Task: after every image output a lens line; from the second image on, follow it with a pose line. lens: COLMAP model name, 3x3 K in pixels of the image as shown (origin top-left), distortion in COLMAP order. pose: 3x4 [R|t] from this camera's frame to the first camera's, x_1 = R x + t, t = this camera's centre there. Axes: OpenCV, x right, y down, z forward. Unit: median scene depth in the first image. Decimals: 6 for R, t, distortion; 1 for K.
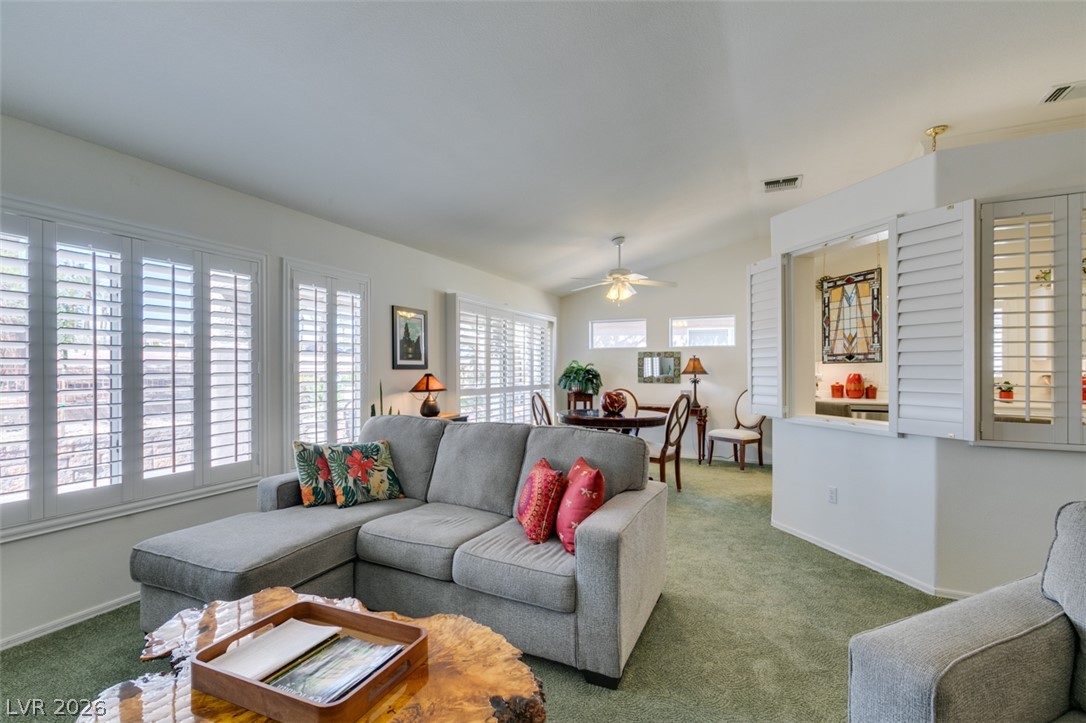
lens RADIAL K [[486.0, 0, 540.4], [0, 486.0, 369.4], [0, 0, 1]] dist [0.008565, -0.000131]
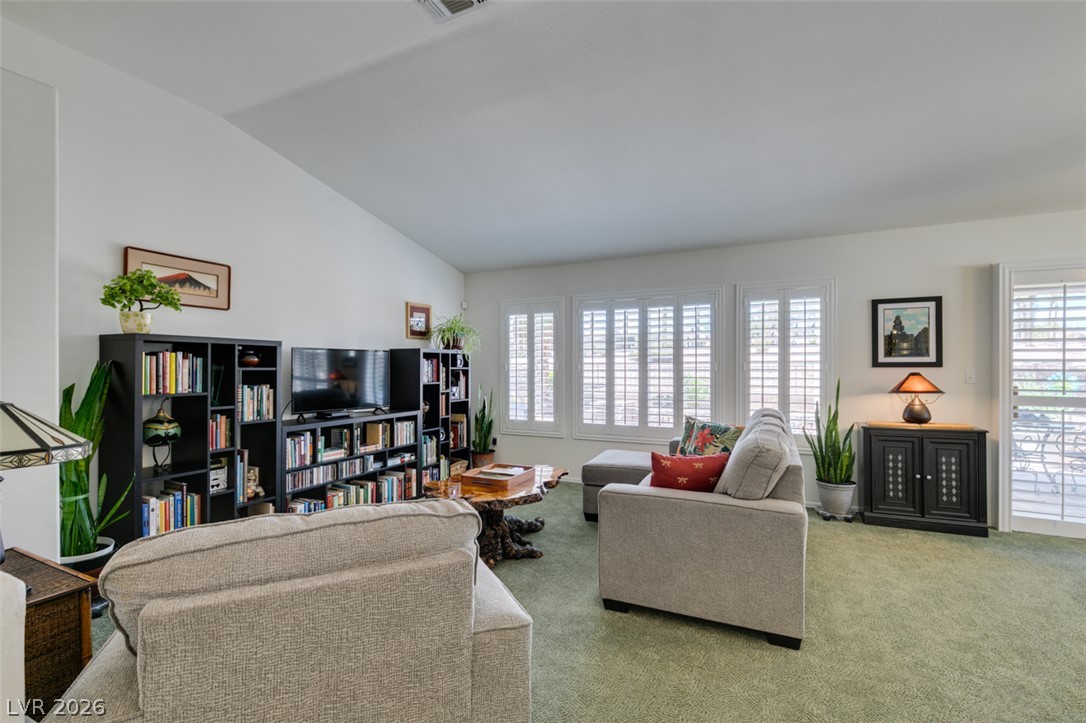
lens RADIAL K [[487.0, 0, 543.7], [0, 487.0, 370.3], [0, 0, 1]] dist [0.002716, 0.000239]
pose [[0.010785, 0.006226, -0.999922, 0.618745], [0.000661, 0.999980, 0.006234, -0.000974], [0.999942, -0.000729, 0.010781, 0.342668]]
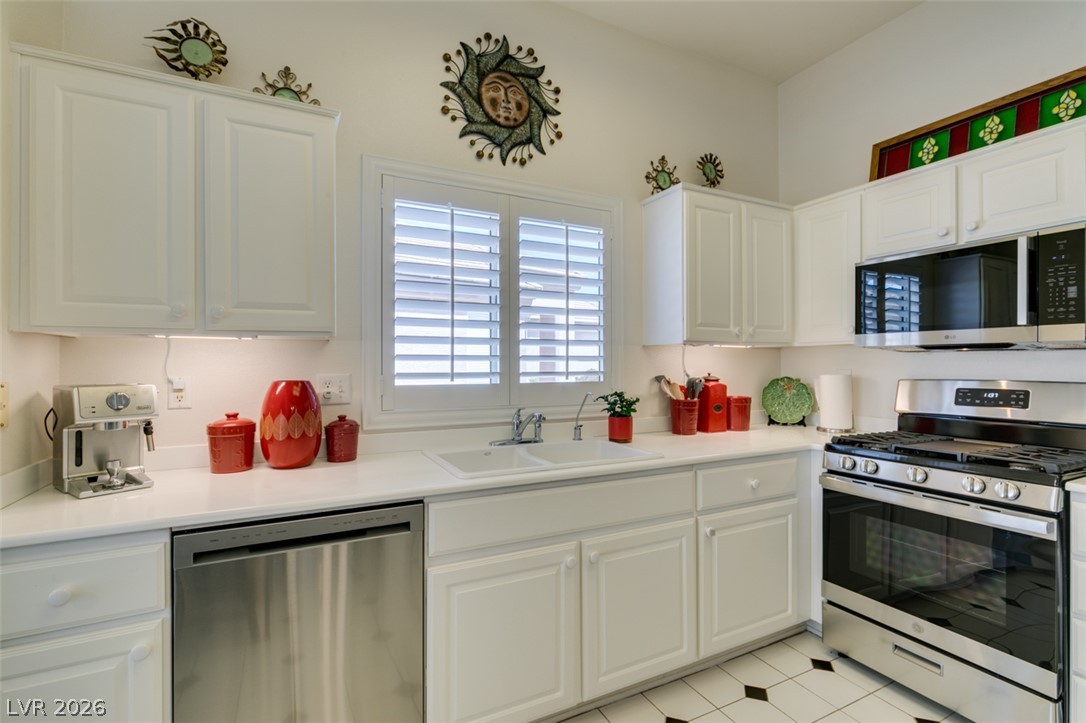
lens RADIAL K [[497.3, 0, 543.1], [0, 497.3, 358.8], [0, 0, 1]] dist [0.001542, 0.000082]
pose [[0.599265, 0.004139, 0.800540, 0.644954], [0.002607, 0.999971, -0.007122, -0.002518], [-0.800547, 0.006355, 0.599237, 0.911169]]
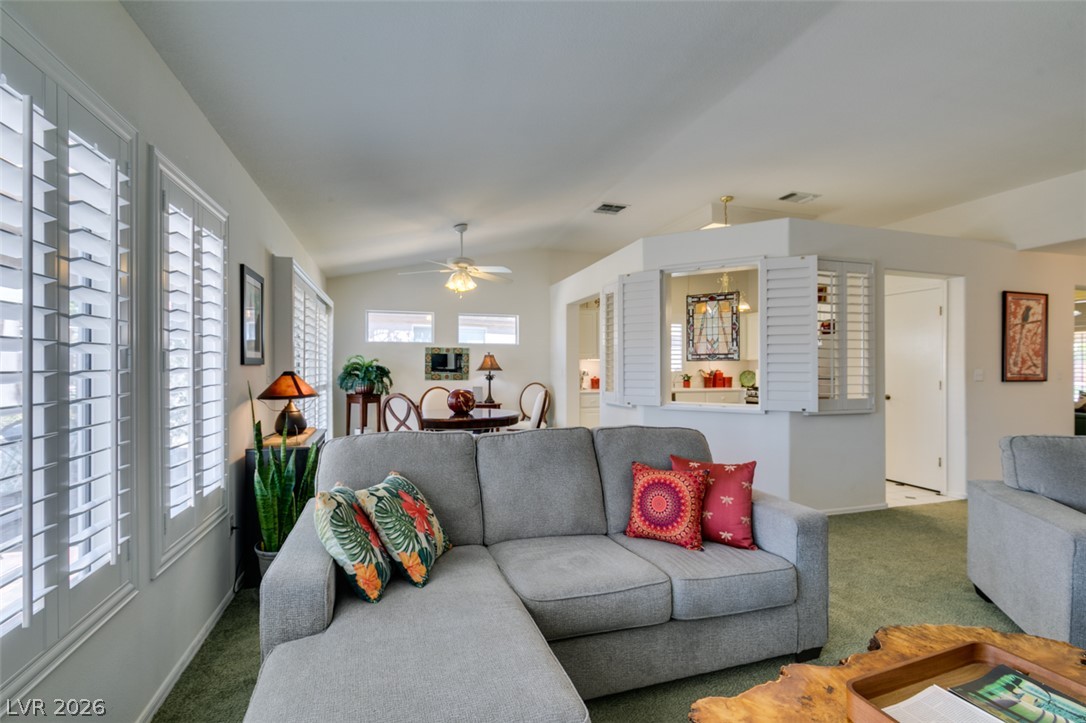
lens RADIAL K [[485.7, 0, 540.3], [0, 485.7, 363.3], [0, 0, 1]] dist [-0.000466, -0.000507]
pose [[0.728653, 0.004624, 0.684867, -0.439713], [-0.000551, 0.999981, -0.006165, 0.001482], [-0.684882, 0.004115, 0.728642, 0.264385]]
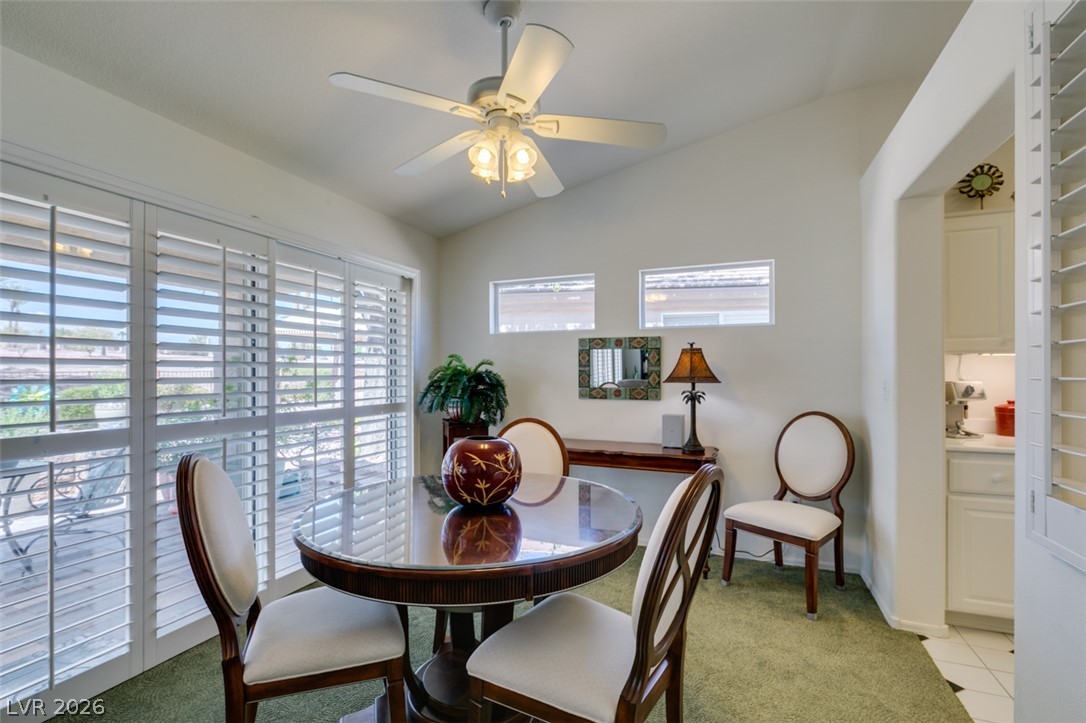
lens RADIAL K [[487.0, 0, 543.7], [0, 487.0, 370.3], [0, 0, 1]] dist [0.002716, 0.000239]
pose [[0.997024, -0.002814, 0.077042, 0.197216], [0.003014, 0.999992, -0.002470, -0.001728], [-0.077035, 0.002695, 0.997025, 0.778110]]
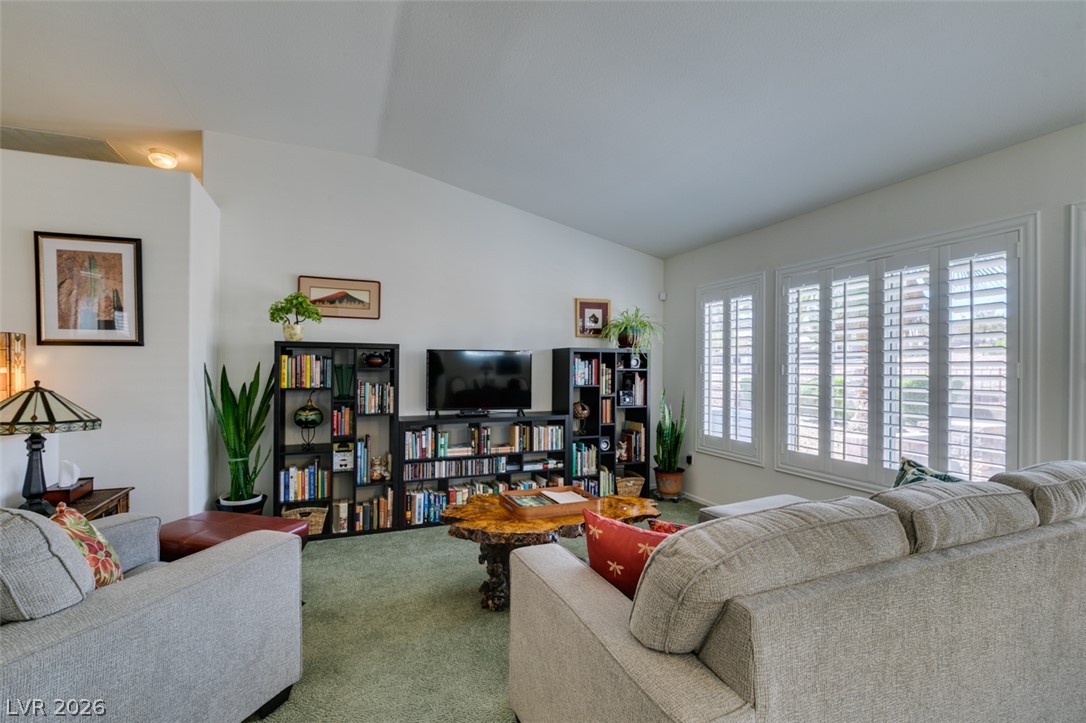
lens RADIAL K [[491.6, 0, 540.6], [0, 491.6, 367.1], [0, 0, 1]] dist [-0.000846, 0.000057]
pose [[-0.659964, -0.002522, -0.751293, 0.341602], [-0.004819, 0.999988, 0.000877, -0.003508], [0.751281, 0.004199, -0.659969, 0.681452]]
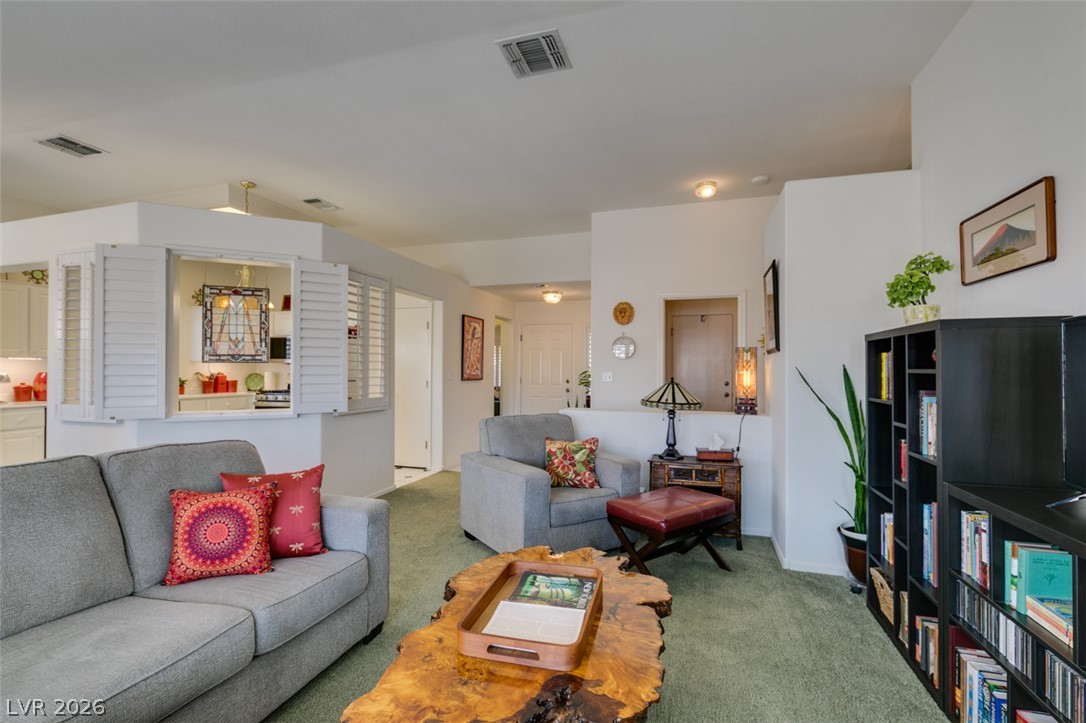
lens RADIAL K [[491.6, 0, 540.6], [0, 491.6, 367.1], [0, 0, 1]] dist [-0.000846, 0.000057]
pose [[-0.151382, 0.004481, 0.988465, -0.469058], [-0.003154, 0.999982, -0.005016, 0.001051], [-0.988470, -0.003877, -0.151365, 0.332661]]
